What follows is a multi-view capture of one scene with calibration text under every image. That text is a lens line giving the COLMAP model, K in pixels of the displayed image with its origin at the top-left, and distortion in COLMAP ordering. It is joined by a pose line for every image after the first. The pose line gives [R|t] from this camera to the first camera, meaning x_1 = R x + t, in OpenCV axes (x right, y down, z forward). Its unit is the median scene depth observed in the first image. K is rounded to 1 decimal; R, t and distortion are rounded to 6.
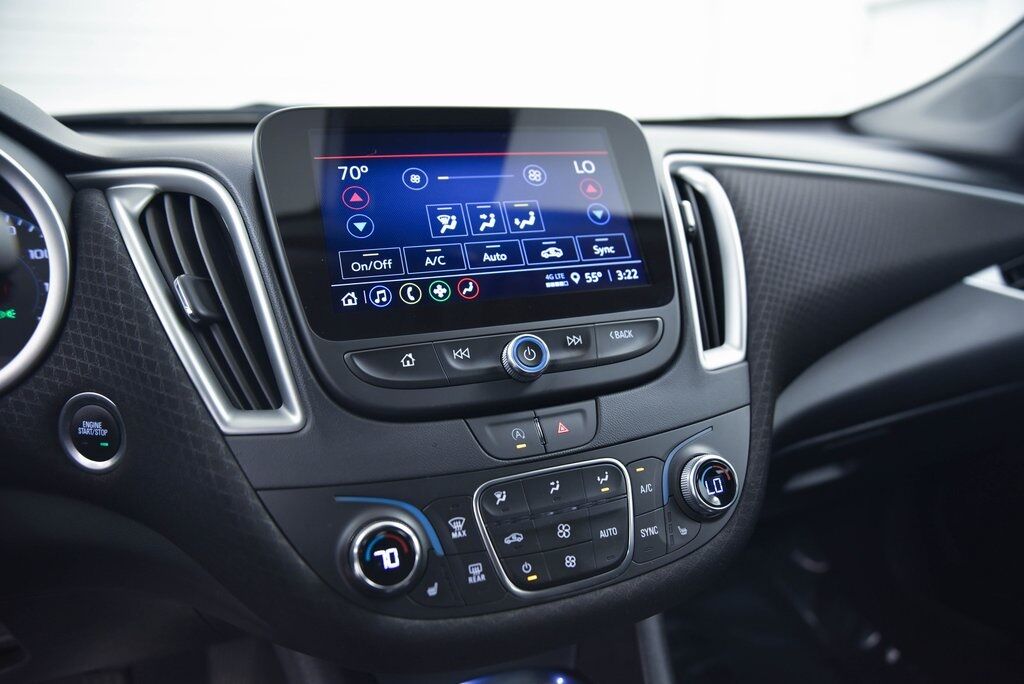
lens RADIAL K [[680.8, 0, 512.0], [0, 680.8, 342.0], [0, 0, 1]] dist [-0.118721, 0.070102]
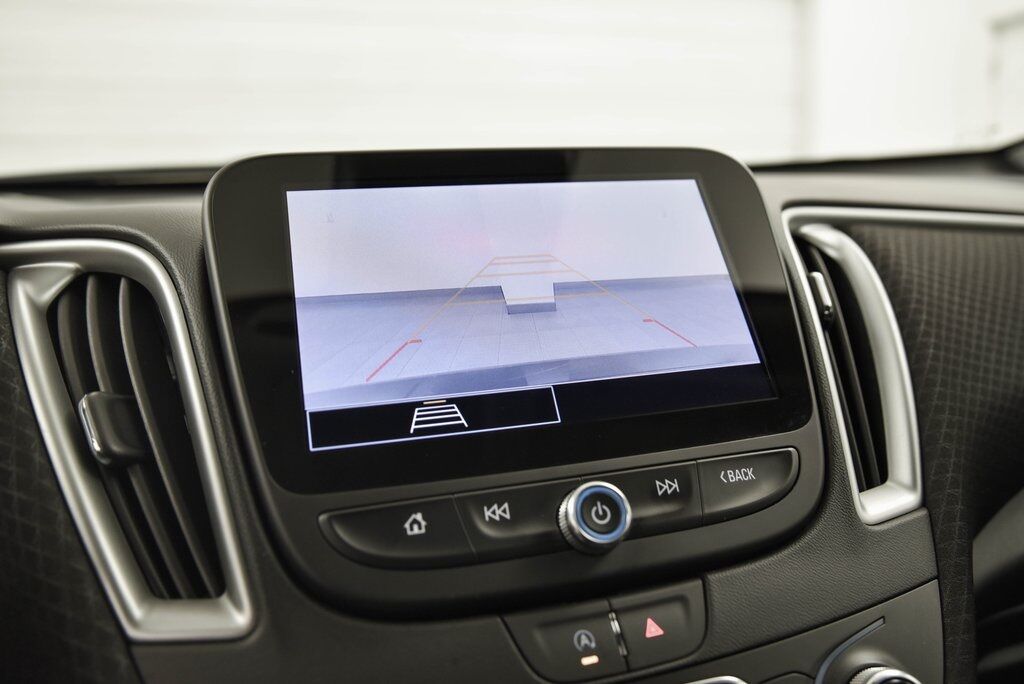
lens RADIAL K [[778.7, 0, 512.0], [0, 778.7, 342.0], [0, 0, 1]] dist [-0.099842, 0.082011]
pose [[0.997055, -0.012961, -0.075590, -0.000685], [0.004728, 0.994129, -0.108094, -0.060619], [0.076547, 0.107418, 0.991263, 0.221401]]
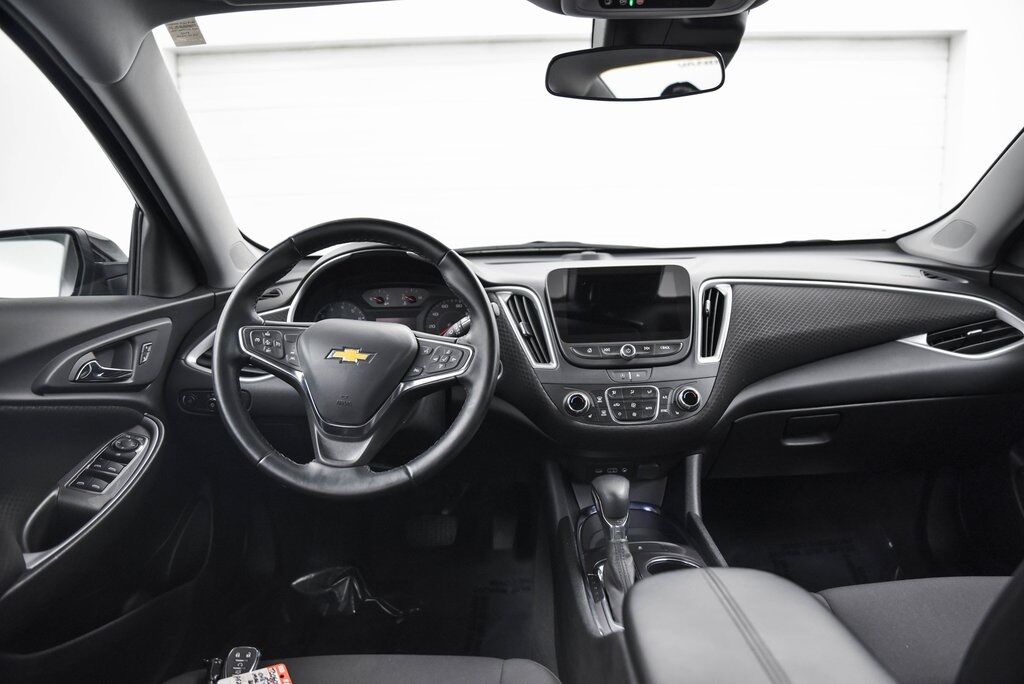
lens RADIAL K [[692.6, 0, 492.7], [0, 692.6, 341.7], [0, 0, 1]] dist [-0.001942, -0.000298]
pose [[0.928266, 0.039137, -0.369853, 0.569695], [-0.076870, 0.993165, -0.087835, 0.278586], [0.363887, 0.109965, 0.924929, -1.987219]]
